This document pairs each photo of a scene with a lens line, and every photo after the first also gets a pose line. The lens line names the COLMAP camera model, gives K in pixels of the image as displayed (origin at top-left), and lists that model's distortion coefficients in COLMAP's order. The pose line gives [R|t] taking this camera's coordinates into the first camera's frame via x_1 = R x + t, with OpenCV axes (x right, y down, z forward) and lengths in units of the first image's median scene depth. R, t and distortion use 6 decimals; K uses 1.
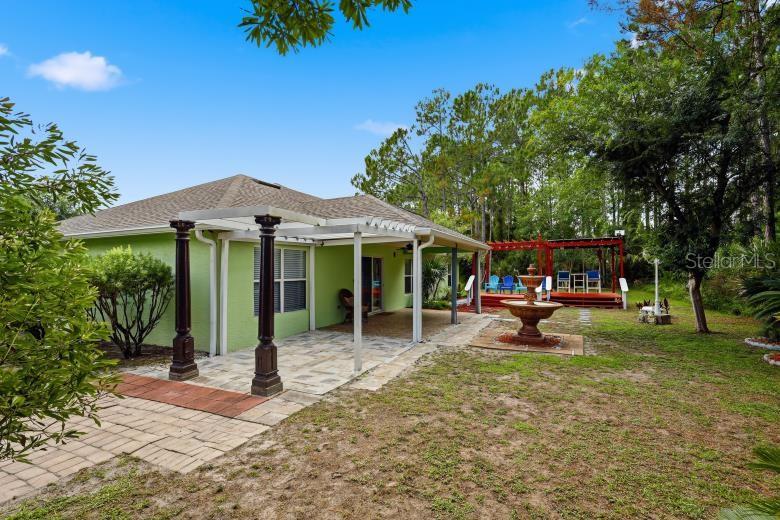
lens RADIAL K [[356.4, 0, 383.3], [0, 356.4, 270.3], [0, 0, 1]] dist [-0.016894, 0.000149]
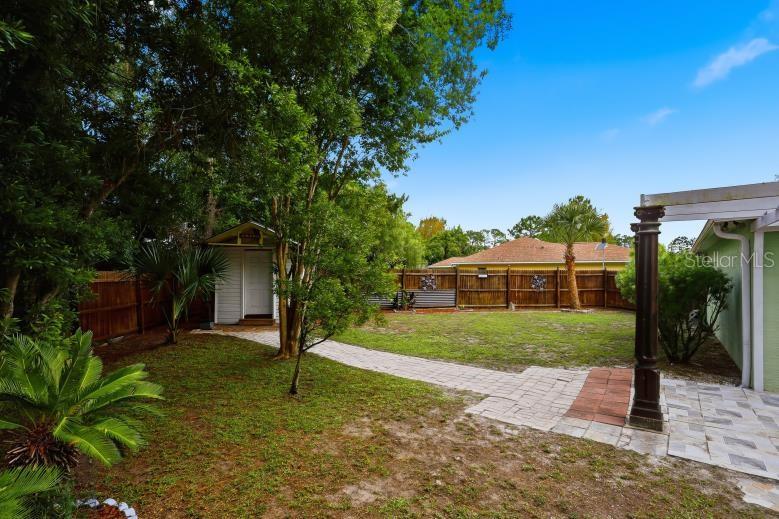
lens RADIAL K [[355.9, 0, 382.8], [0, 355.9, 269.8], [0, 0, 1]] dist [-0.016894, 0.000149]
pose [[-0.180203, -0.008231, -0.983595, 0.570197], [0.006201, 0.999936, -0.009503, -0.008140], [0.983610, -0.007812, -0.180141, 0.540676]]
